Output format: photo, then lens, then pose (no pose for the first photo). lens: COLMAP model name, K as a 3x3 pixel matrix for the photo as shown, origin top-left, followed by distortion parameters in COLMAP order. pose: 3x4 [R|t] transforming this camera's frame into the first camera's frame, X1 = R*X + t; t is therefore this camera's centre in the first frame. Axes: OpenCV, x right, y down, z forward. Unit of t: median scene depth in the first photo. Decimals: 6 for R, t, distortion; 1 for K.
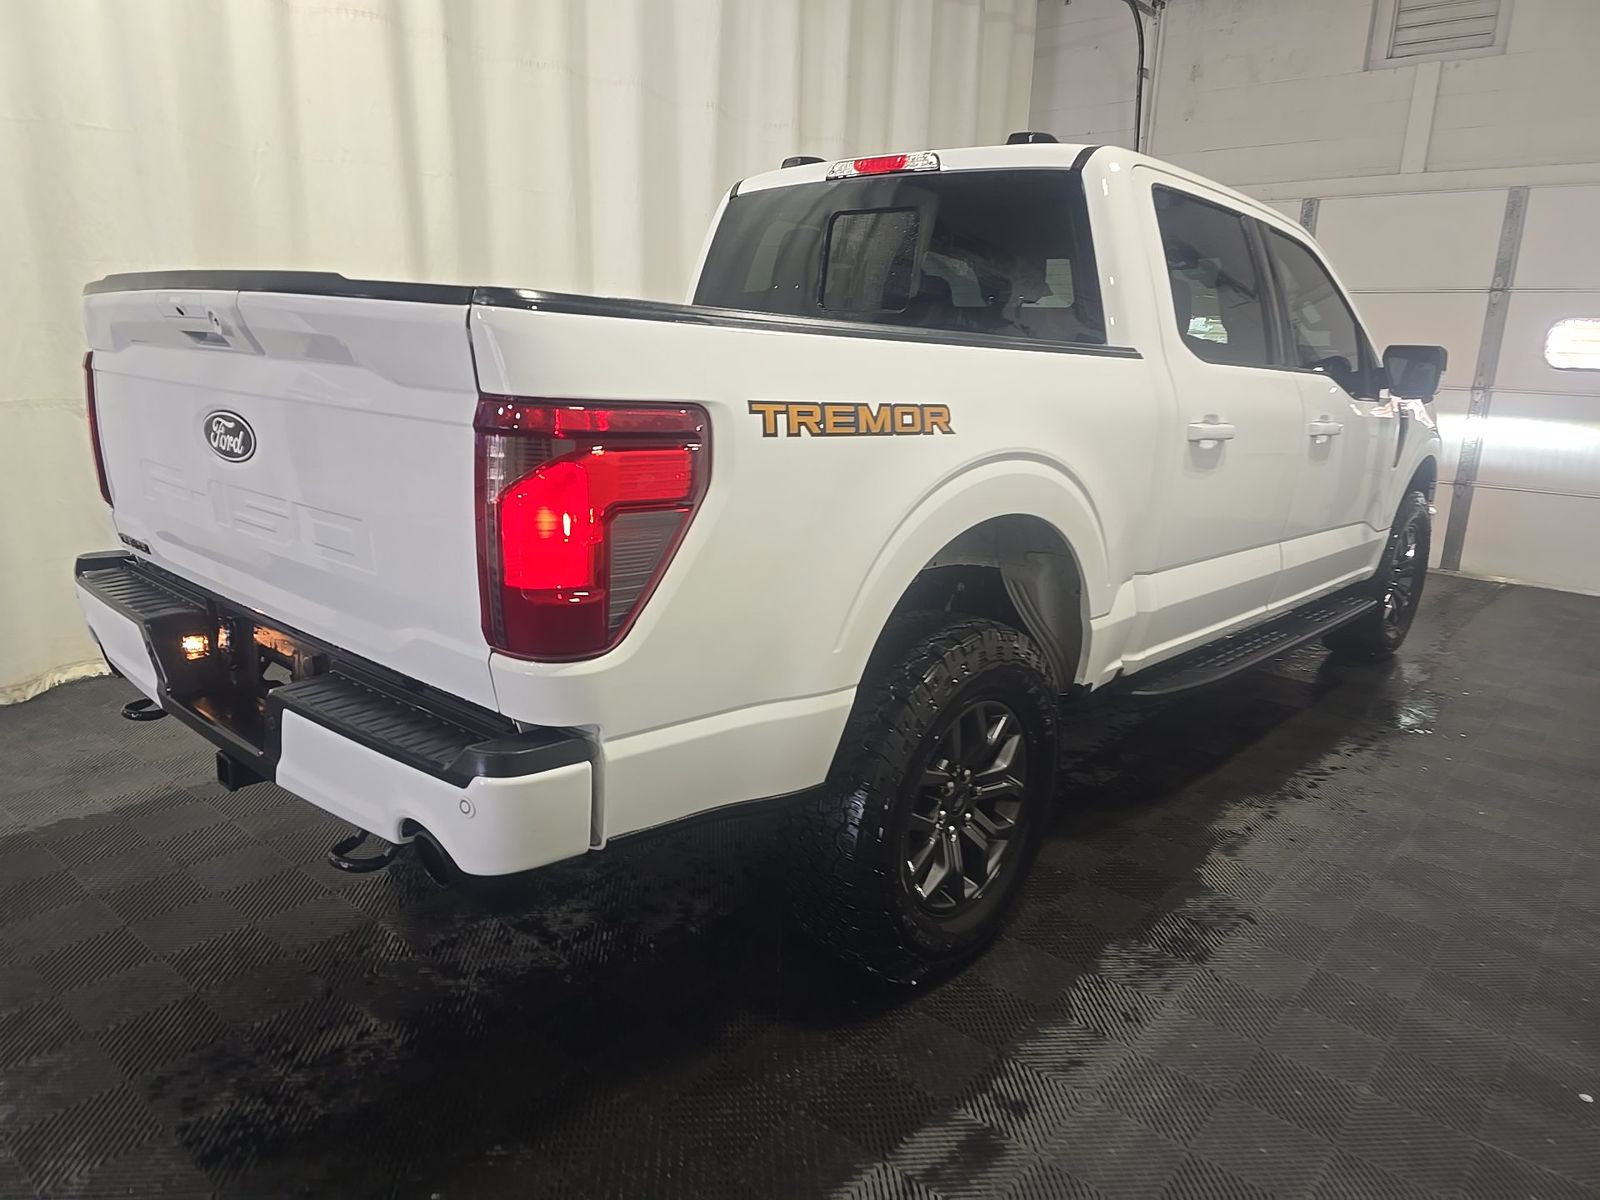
lens RADIAL K [[1054.8, 0, 828.9], [0, 1054.8, 598.5], [0, 0, 1]] dist [0.056405, -0.041457]
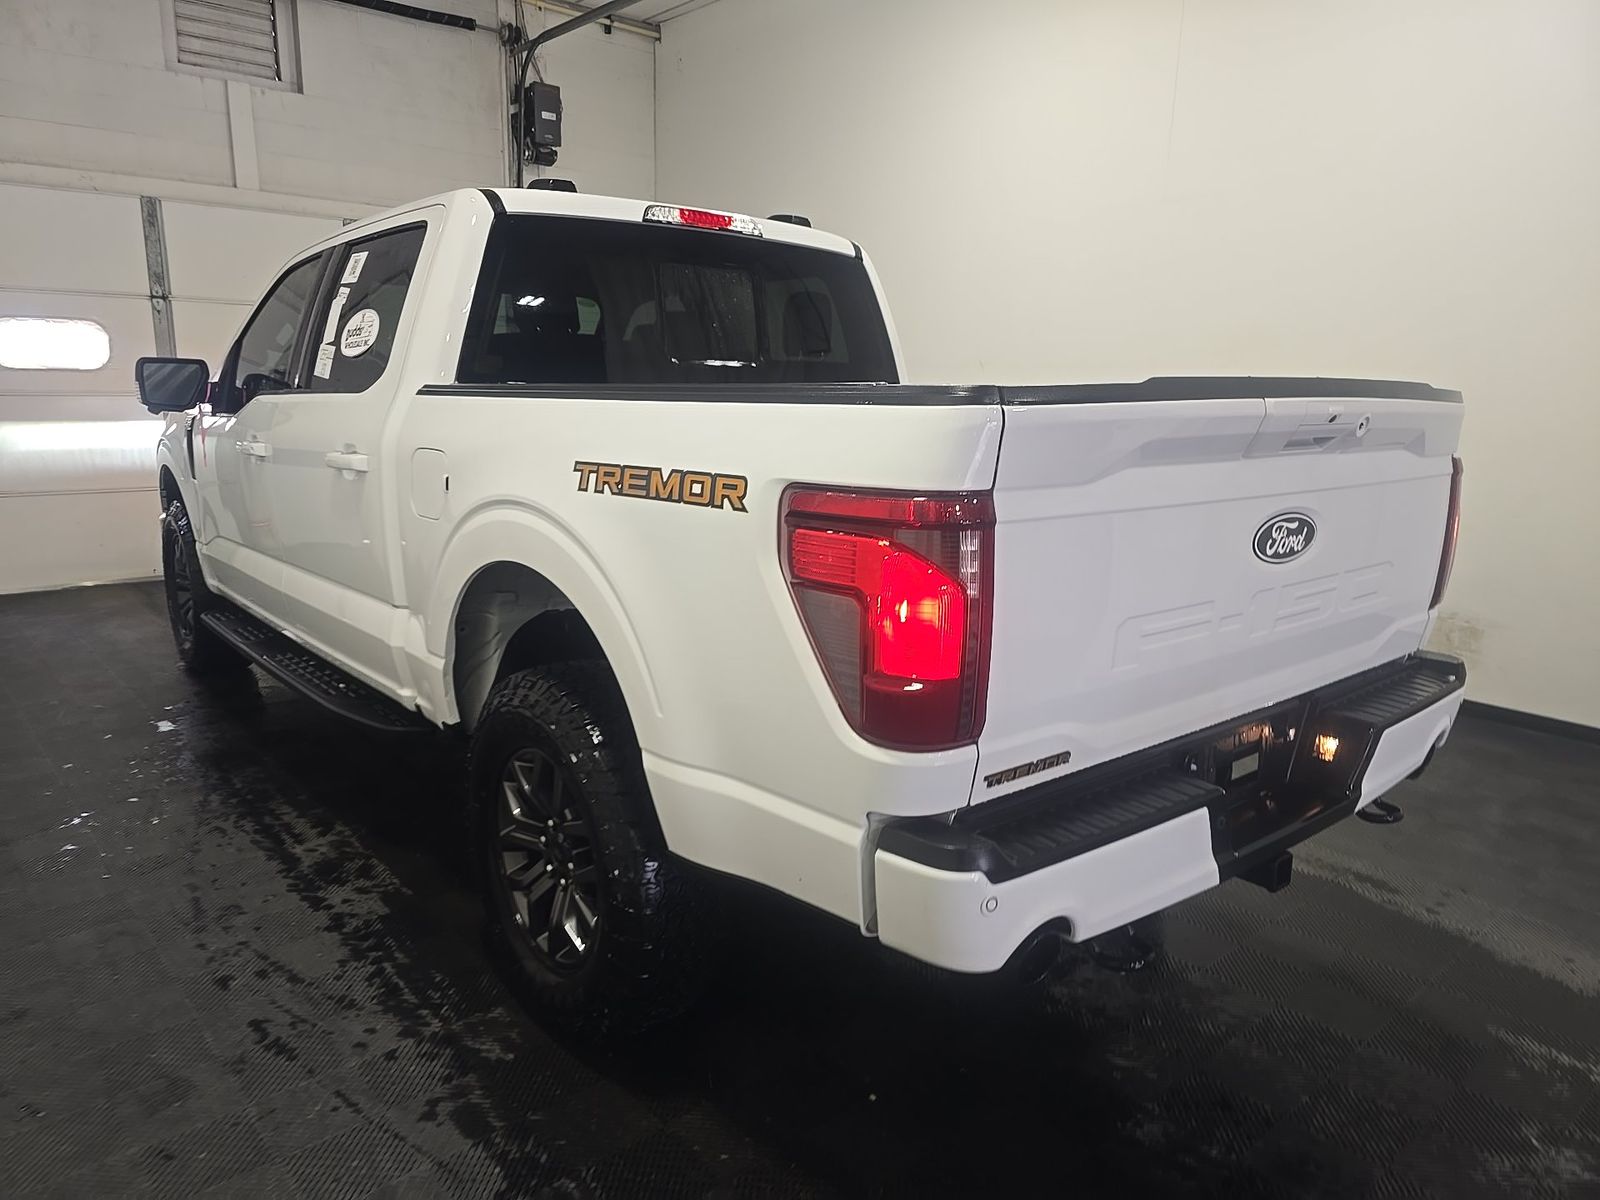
lens RADIAL K [[1050.9, 0, 834.6], [0, 1050.9, 602.0], [0, 0, 1]] dist [0.042790, -0.035534]
pose [[0.157491, -0.237757, 0.958472, -0.865089], [0.217596, 0.955084, 0.201162, -0.209575], [-0.963249, 0.176879, 0.202152, 0.661244]]
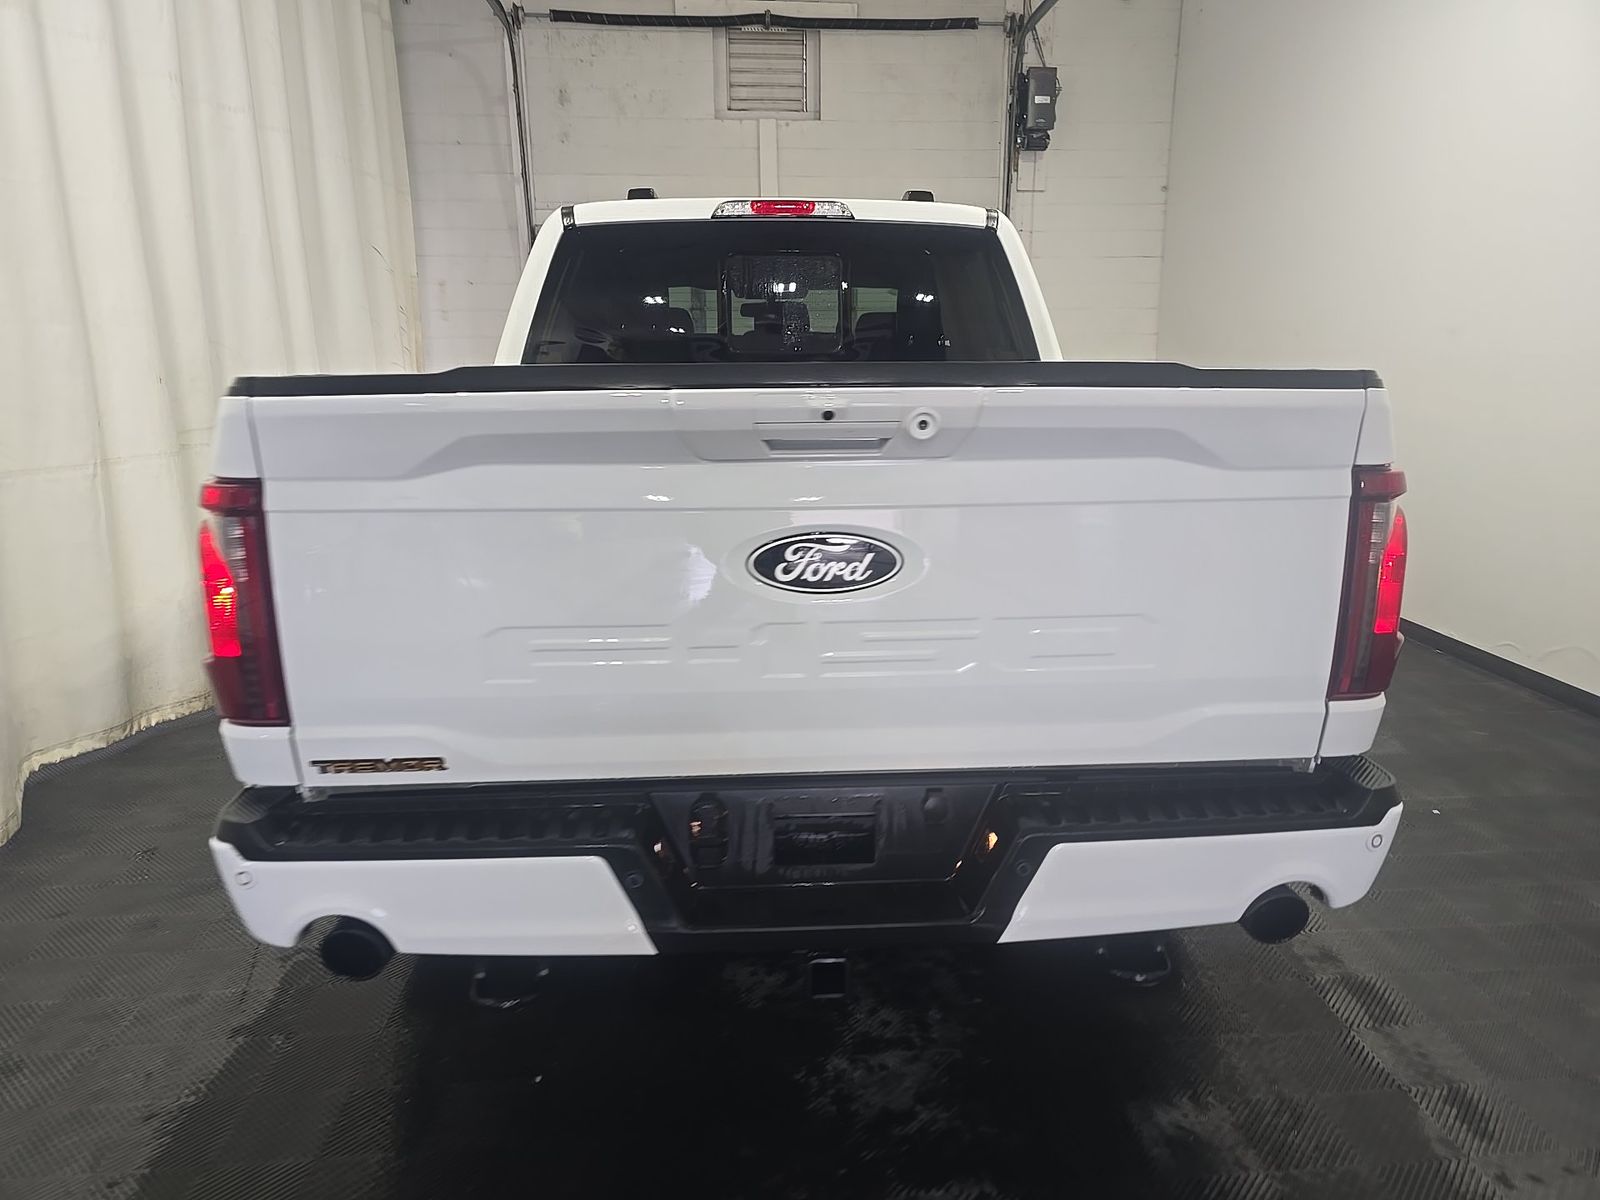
lens RADIAL K [[1054.8, 0, 828.9], [0, 1054.8, 598.5], [0, 0, 1]] dist [0.056405, -0.041457]
pose [[0.712660, -0.195770, 0.673639, -0.595473], [0.195626, 0.977638, 0.077159, -0.101097], [-0.673681, 0.076793, 0.735022, 0.227711]]
